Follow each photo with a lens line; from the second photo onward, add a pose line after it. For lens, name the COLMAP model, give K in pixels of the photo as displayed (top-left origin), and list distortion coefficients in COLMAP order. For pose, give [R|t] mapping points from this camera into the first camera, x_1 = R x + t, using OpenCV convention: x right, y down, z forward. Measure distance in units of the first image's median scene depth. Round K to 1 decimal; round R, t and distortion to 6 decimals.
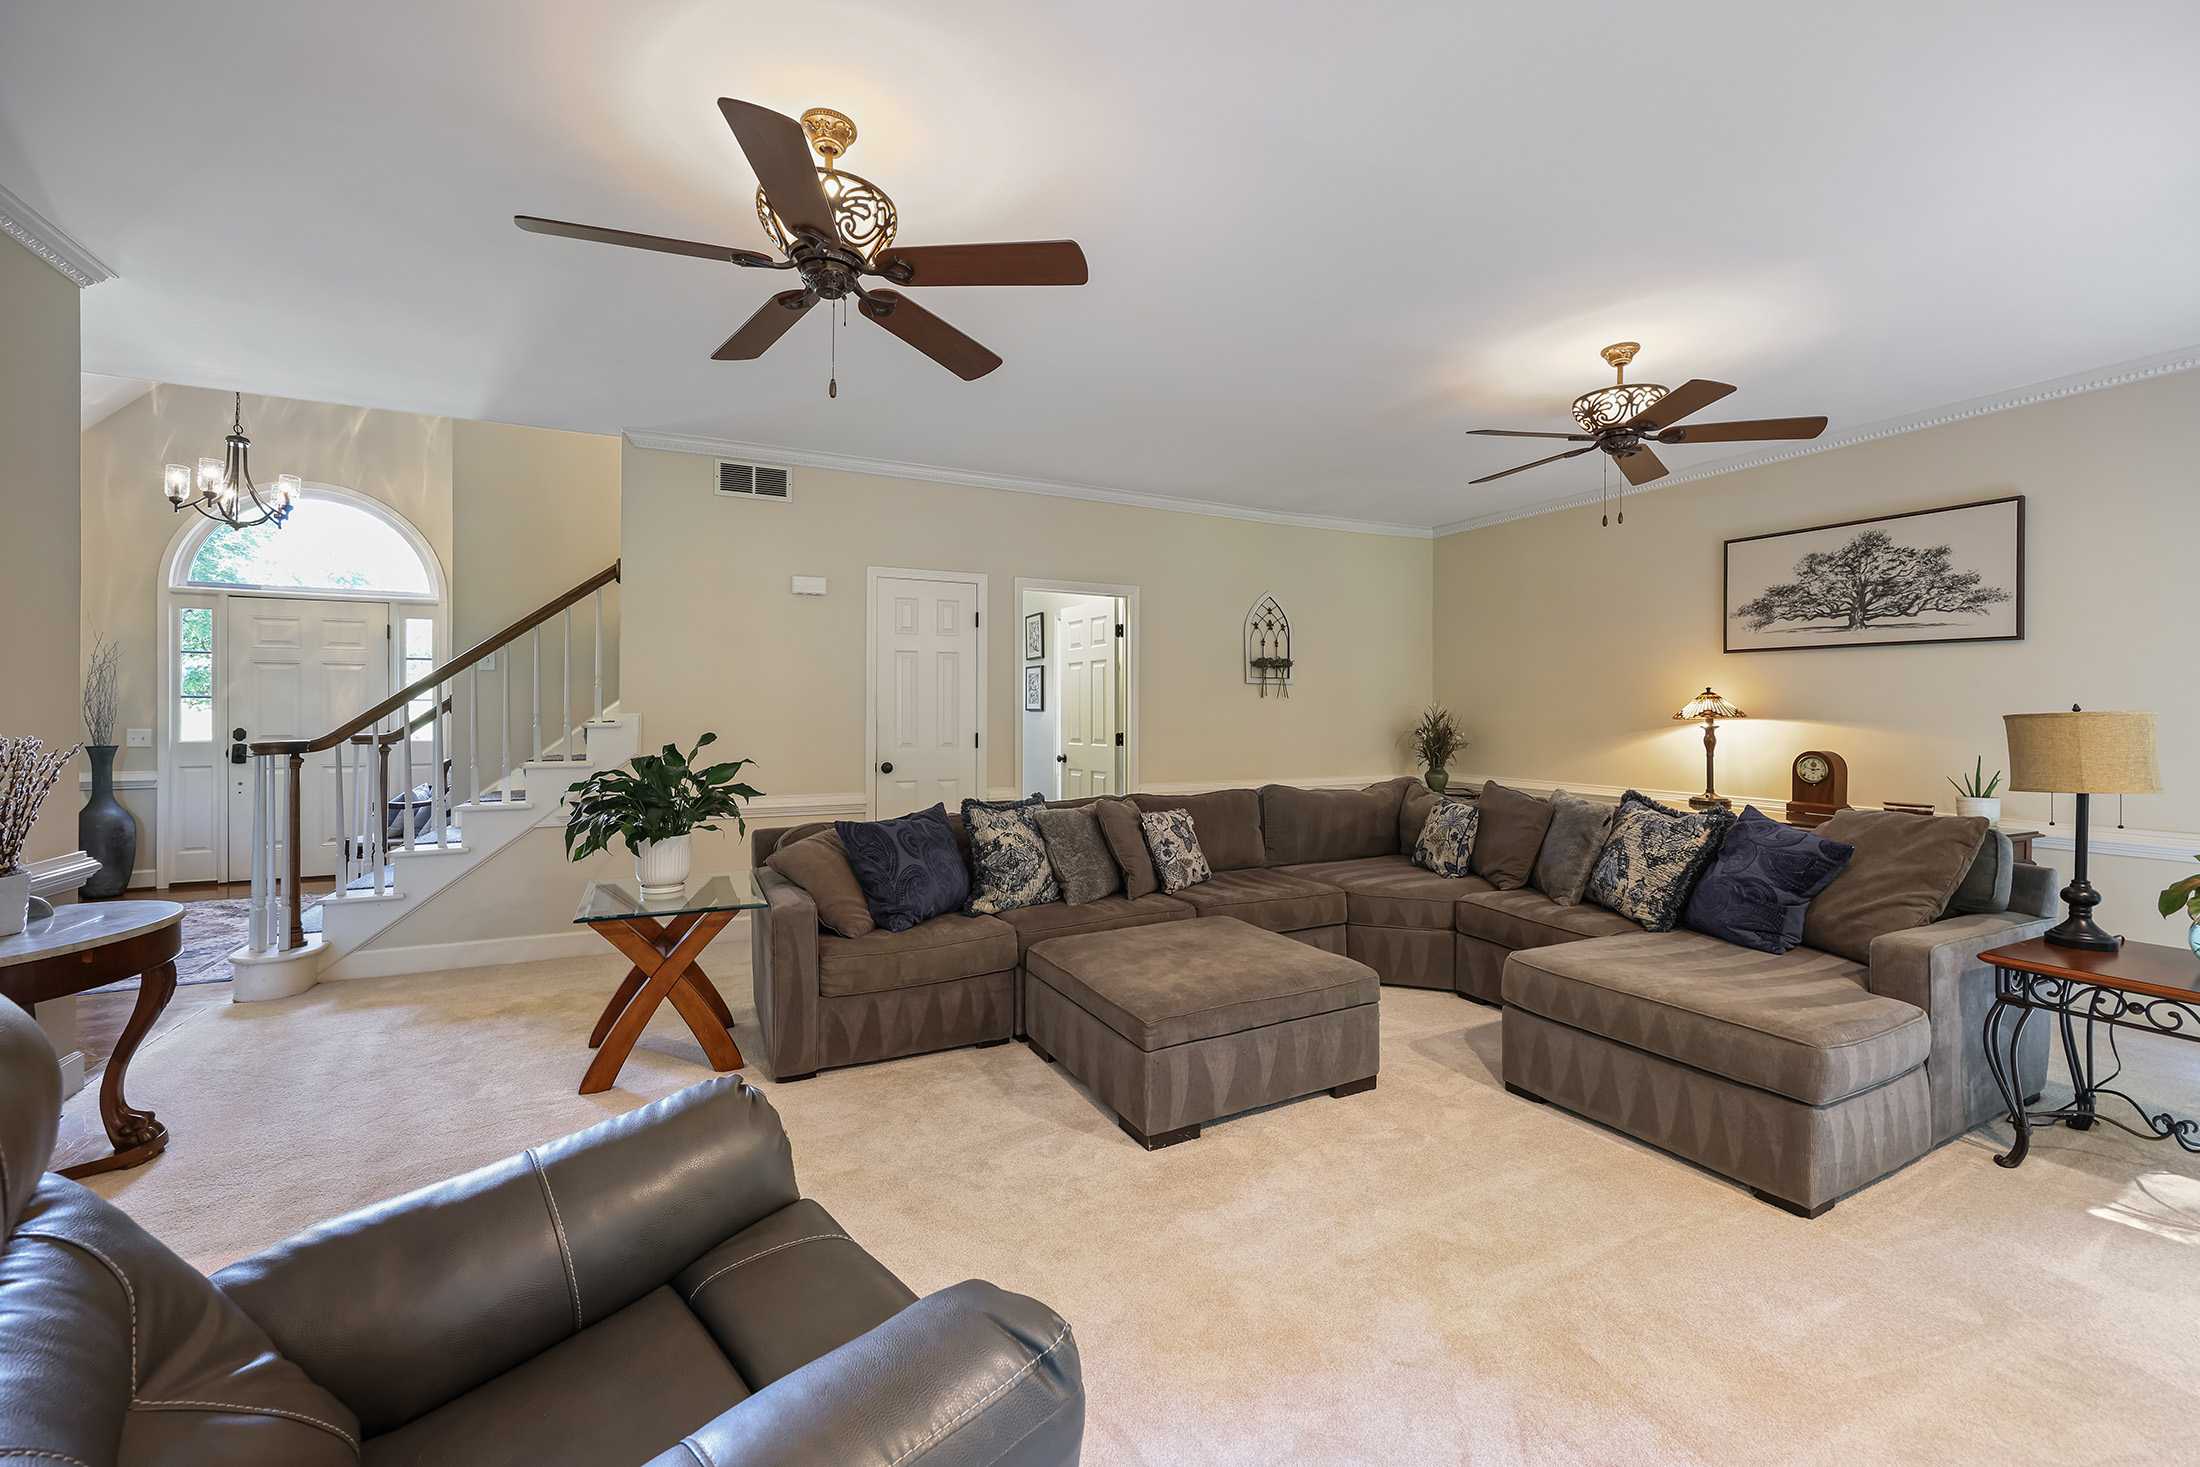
lens RADIAL K [[878.0, 0, 1112.6], [0, 878.0, 712.5], [0, 0, 1]] dist [-0.003011, -0.000215]
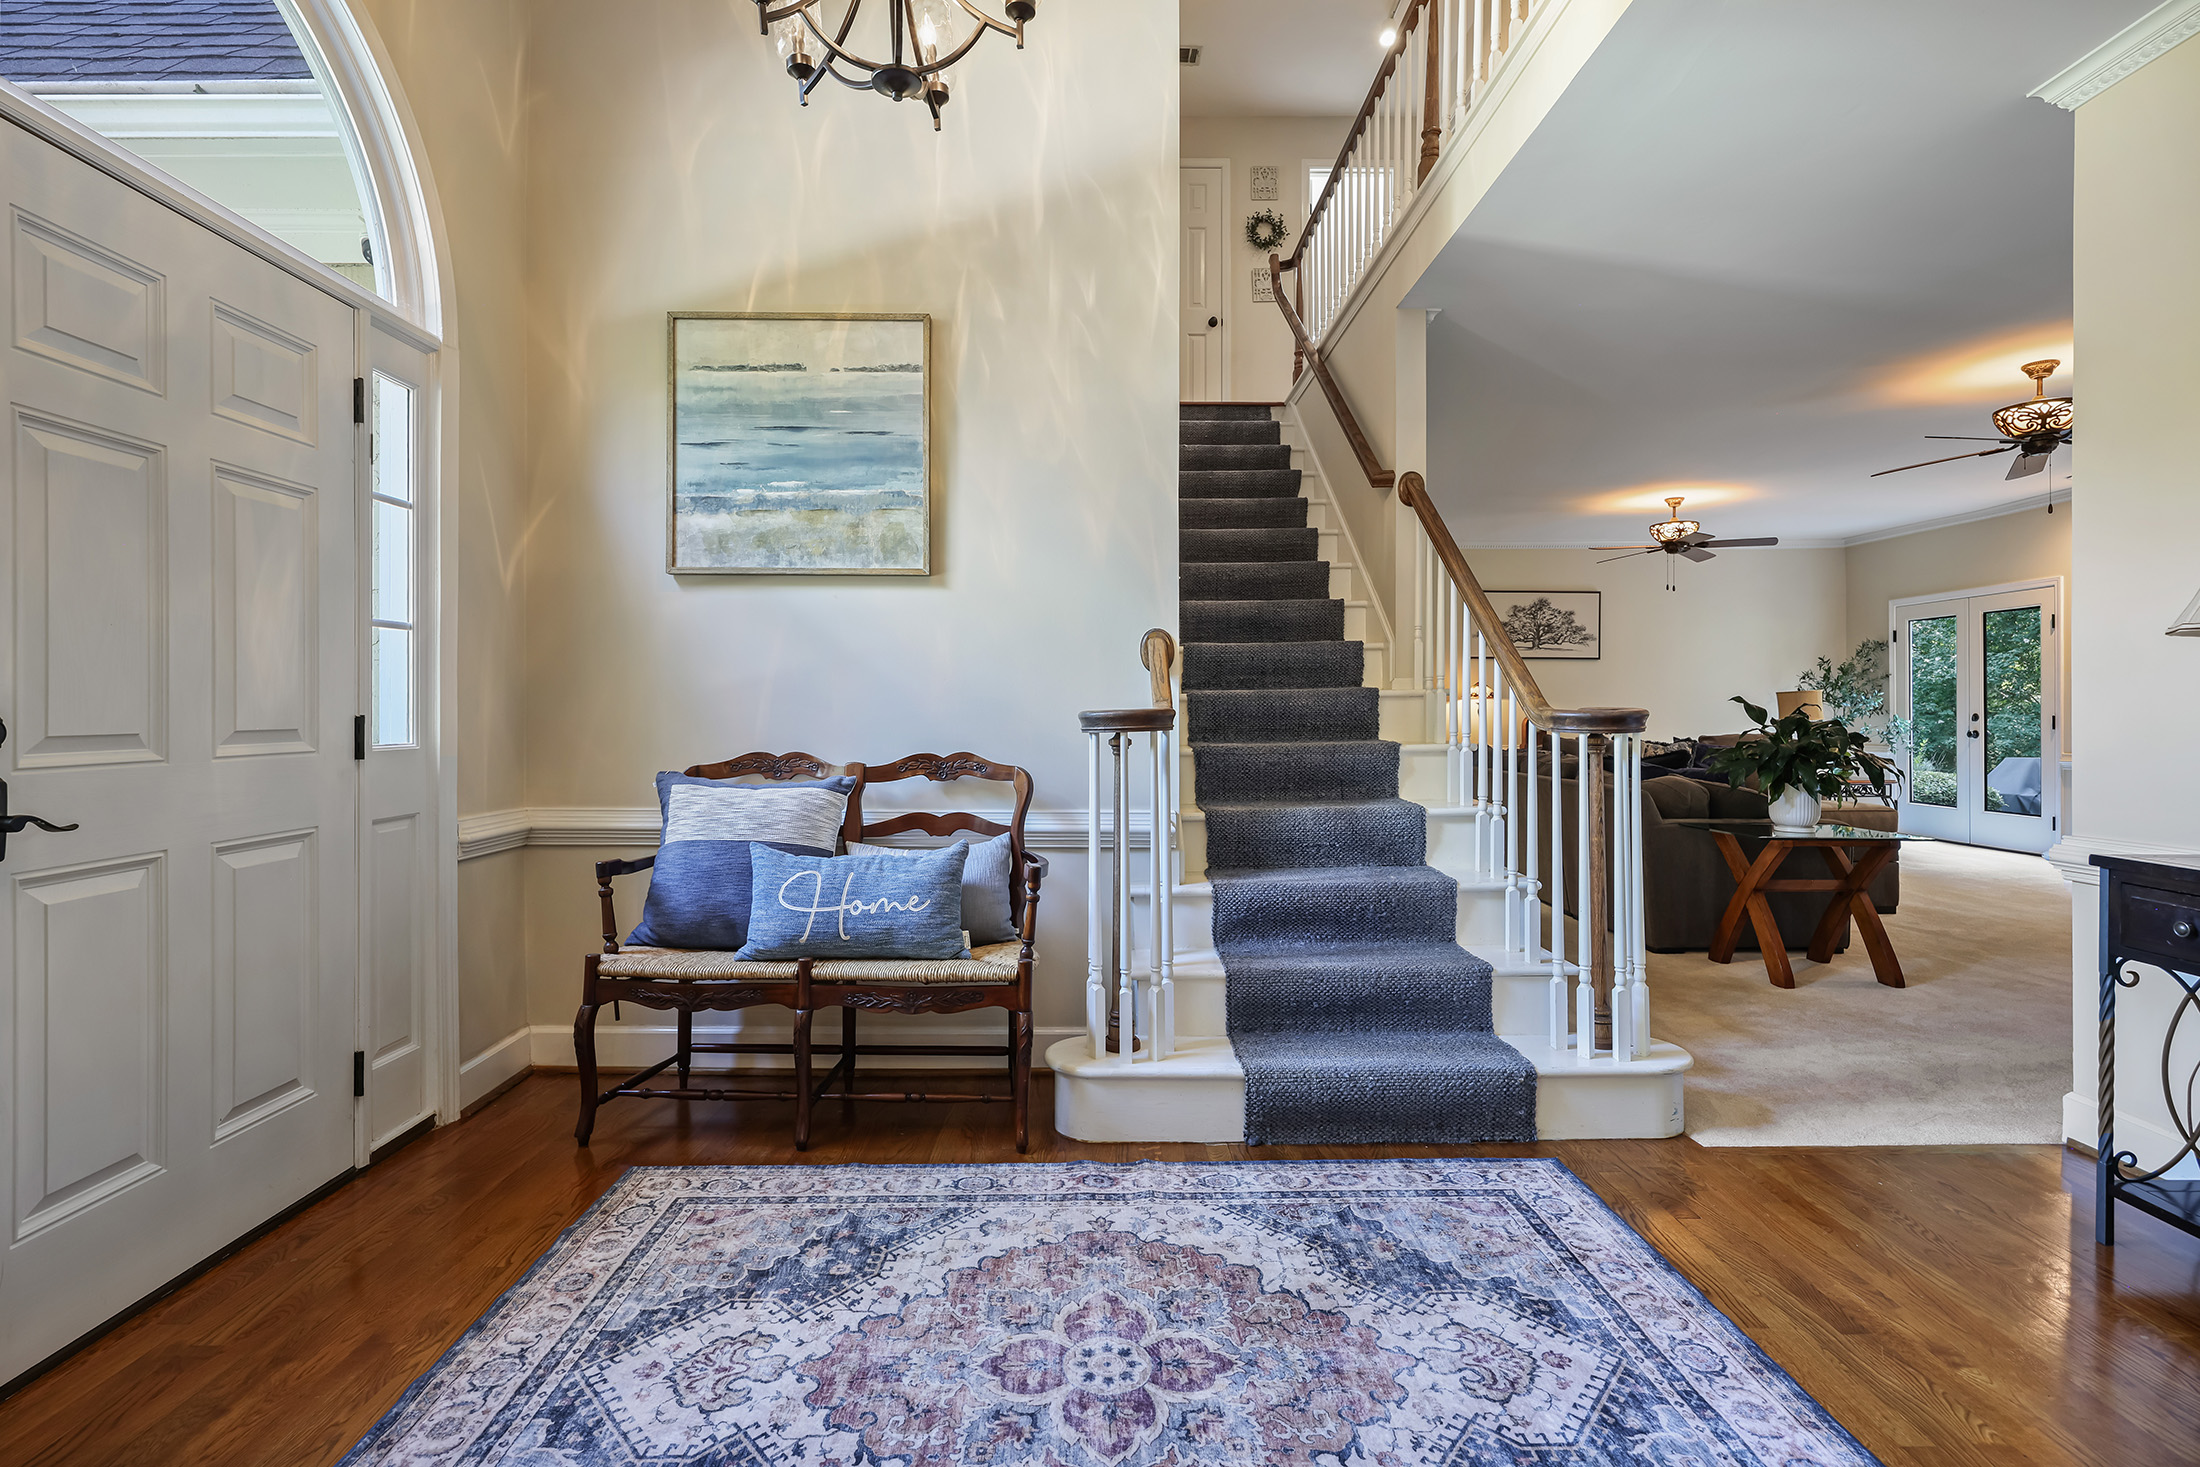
lens RADIAL K [[1049.3, 0, 1093.7], [0, 1049.3, 711.2], [0, 0, 1]] dist [-0.001163, 0.001103]
pose [[0.440250, -0.002921, 0.897870, -1.445602], [-0.000339, 0.999994, 0.003420, 0.024284], [-0.897875, -0.001810, 0.440247, 0.828361]]
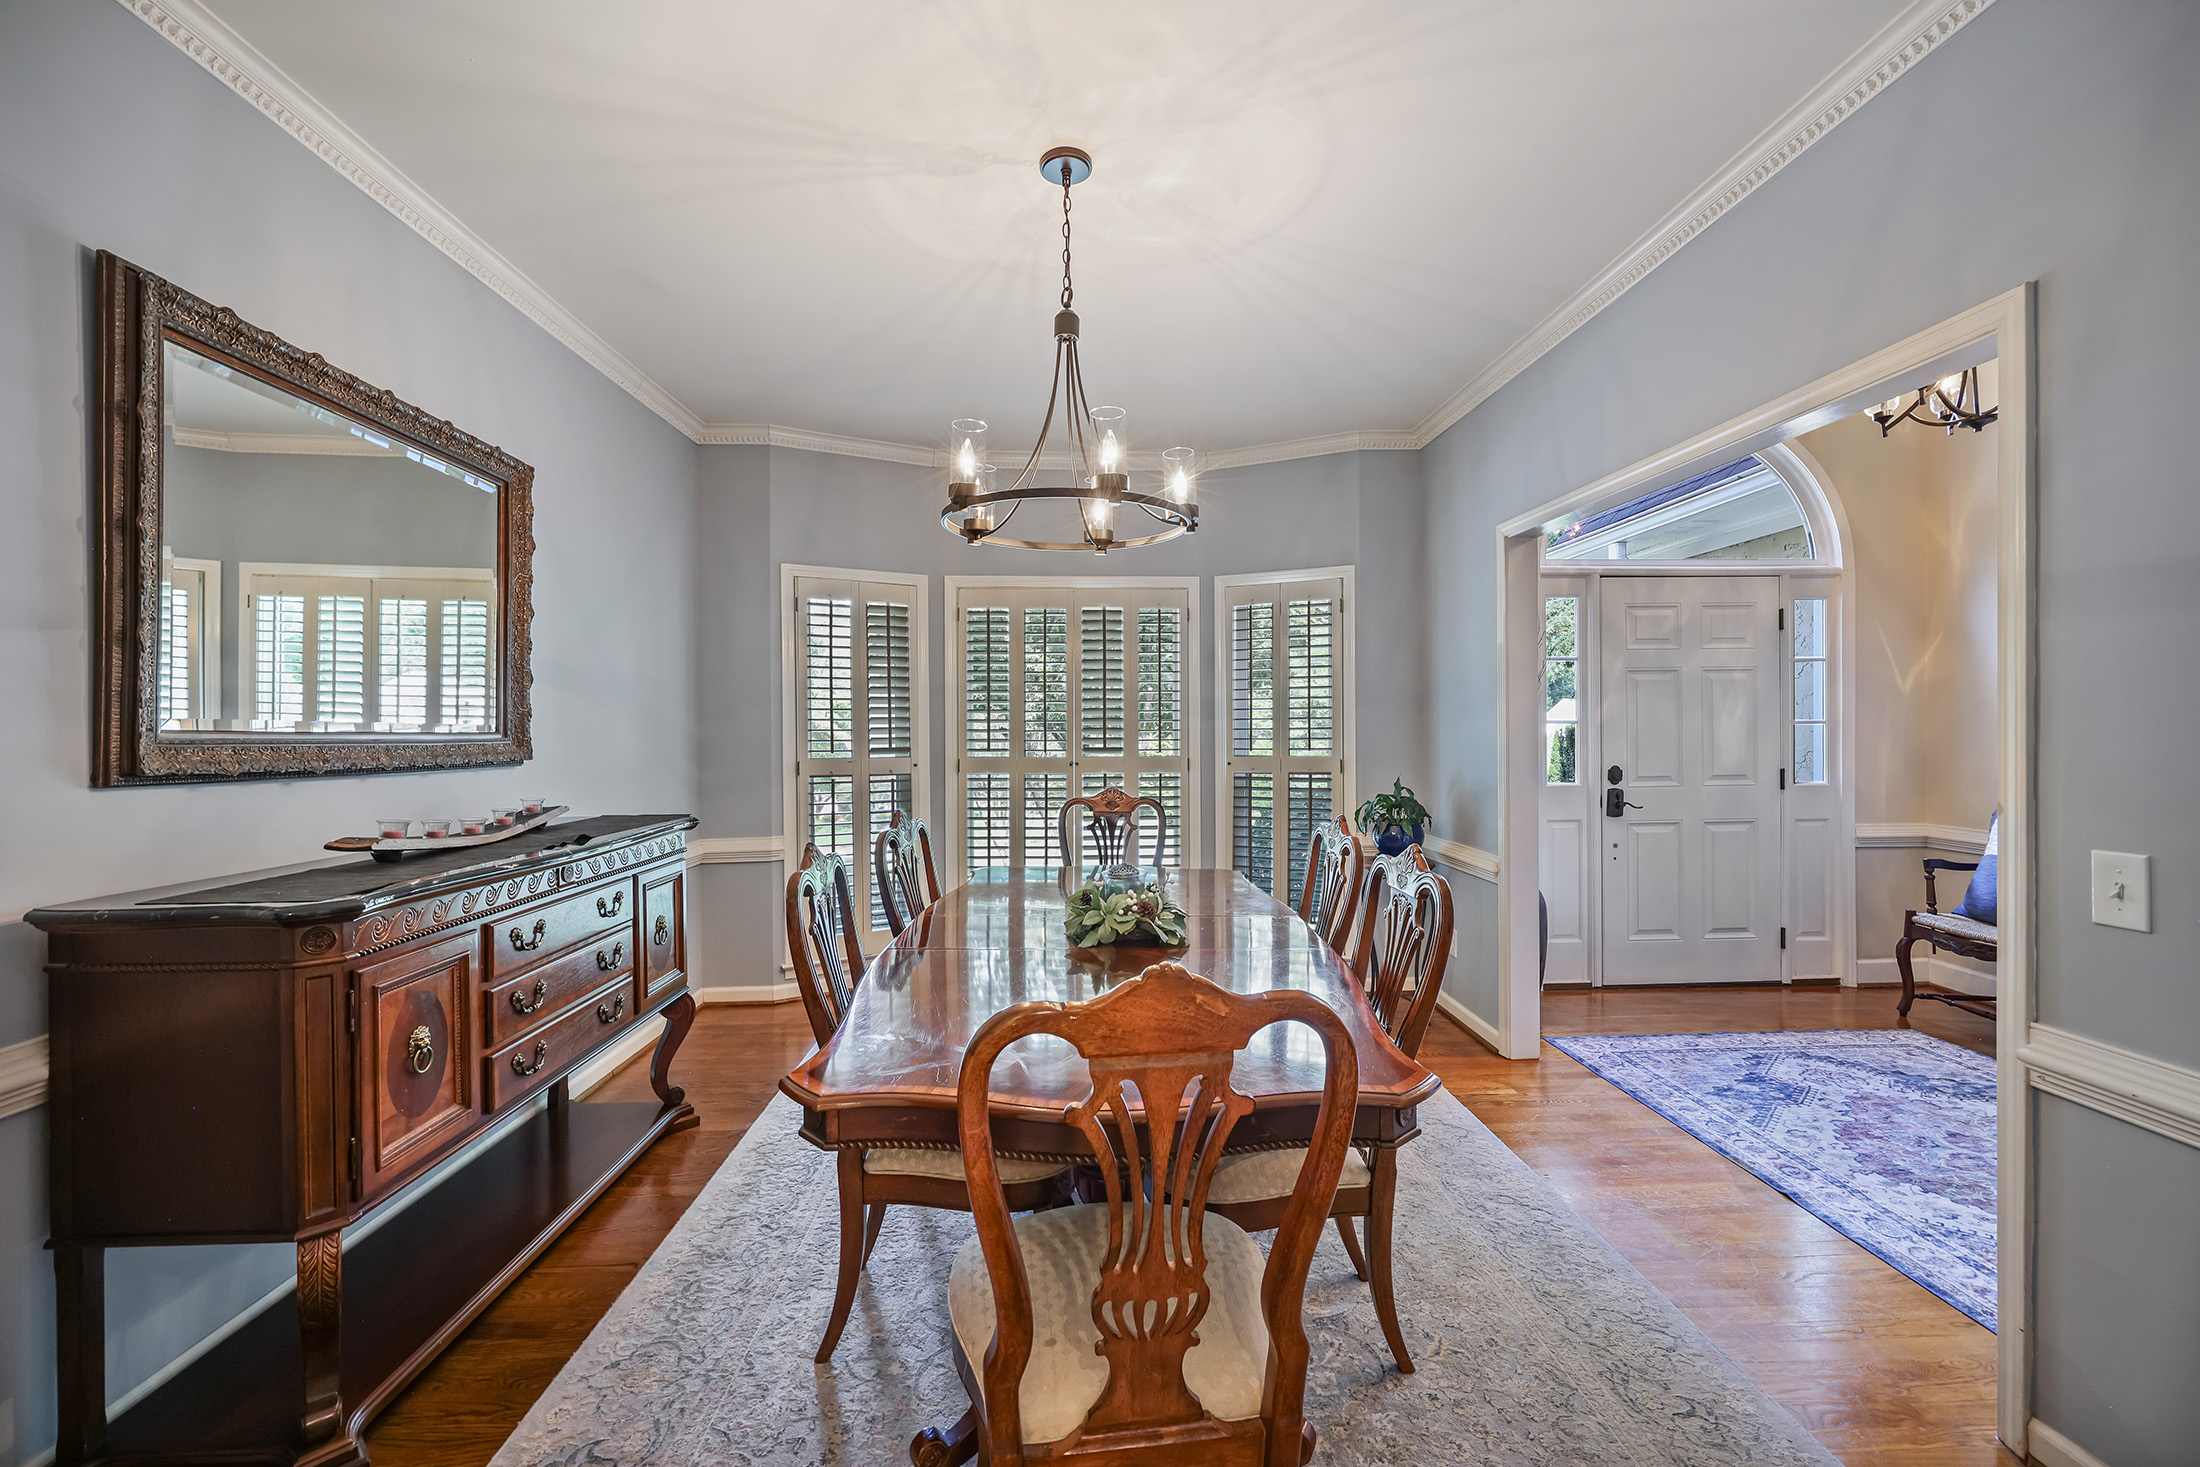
lens RADIAL K [[878.0, 0, 1105.5], [0, 878.0, 733.2], [0, 0, 1]] dist [-0.003011, -0.000215]
pose [[0.909859, -0.007403, -0.414852, -1.402789], [0.011432, 0.999909, 0.007230, -0.023014], [0.414761, -0.011321, 0.909860, 0.259250]]
